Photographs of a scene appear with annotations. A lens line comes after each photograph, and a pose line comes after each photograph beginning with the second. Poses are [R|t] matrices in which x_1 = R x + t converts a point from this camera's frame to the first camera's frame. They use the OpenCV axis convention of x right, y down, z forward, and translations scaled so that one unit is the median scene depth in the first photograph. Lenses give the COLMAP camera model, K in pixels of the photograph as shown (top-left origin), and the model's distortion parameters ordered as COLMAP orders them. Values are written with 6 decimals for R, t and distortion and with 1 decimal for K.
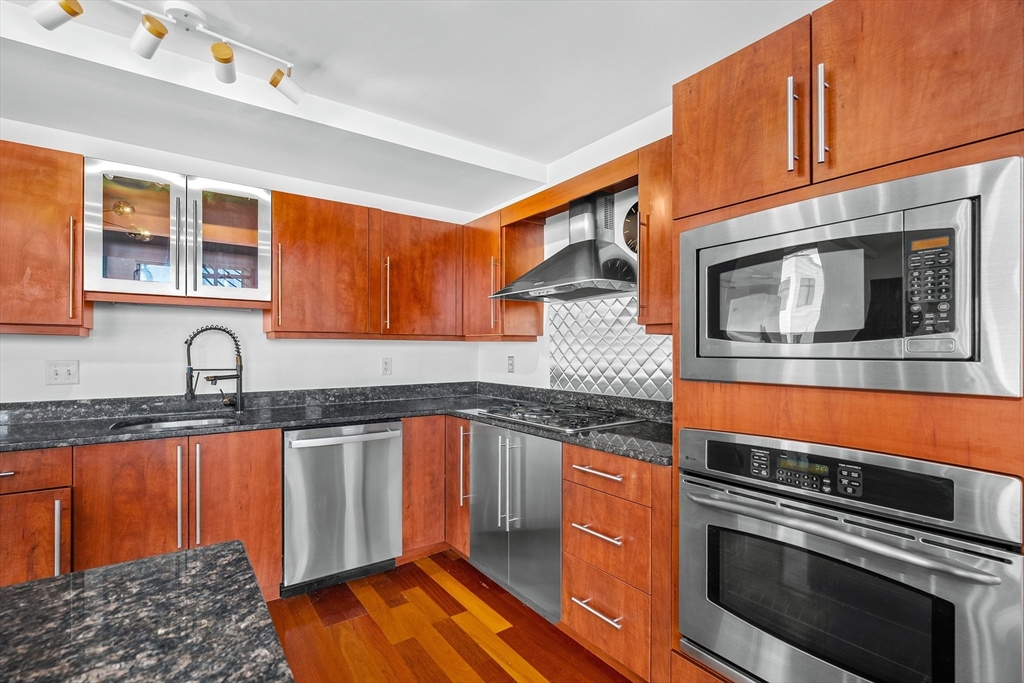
lens RADIAL K [[466.0, 0, 510.1], [0, 466.0, 349.3], [0, 0, 1]] dist [-0.003110, -0.000555]
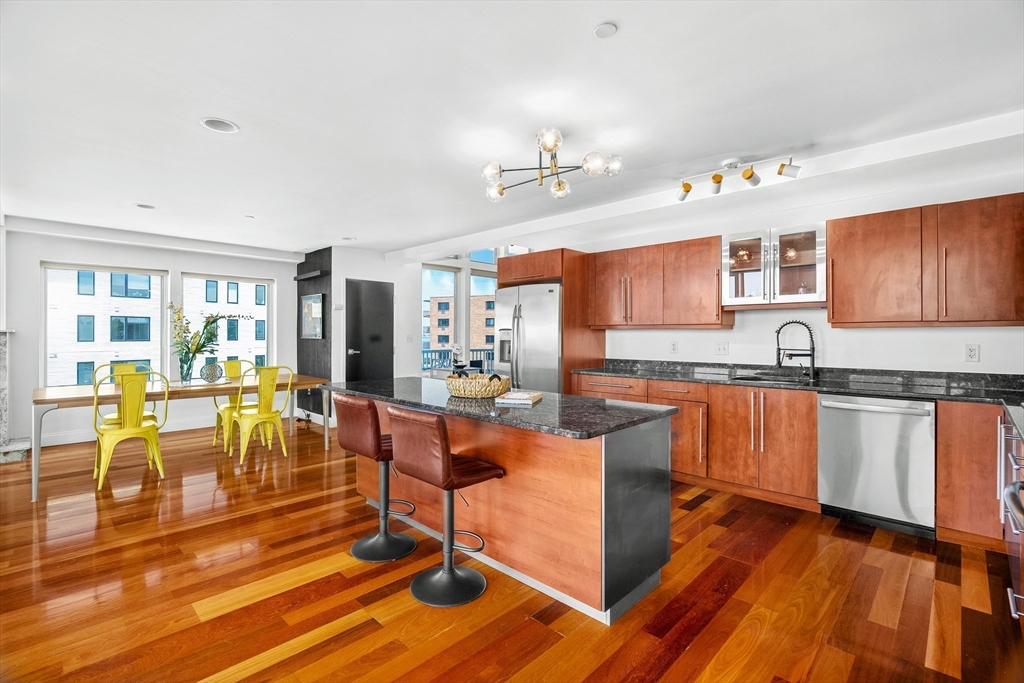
lens RADIAL K [[467.4, 0, 504.5], [0, 467.4, 339.6], [0, 0, 1]] dist [0.000578, 0.000117]
pose [[0.162616, 0.006903, -0.986665, 0.719452], [0.003148, 0.999967, 0.007515, -0.003185], [0.986684, -0.004328, 0.162589, -0.167830]]
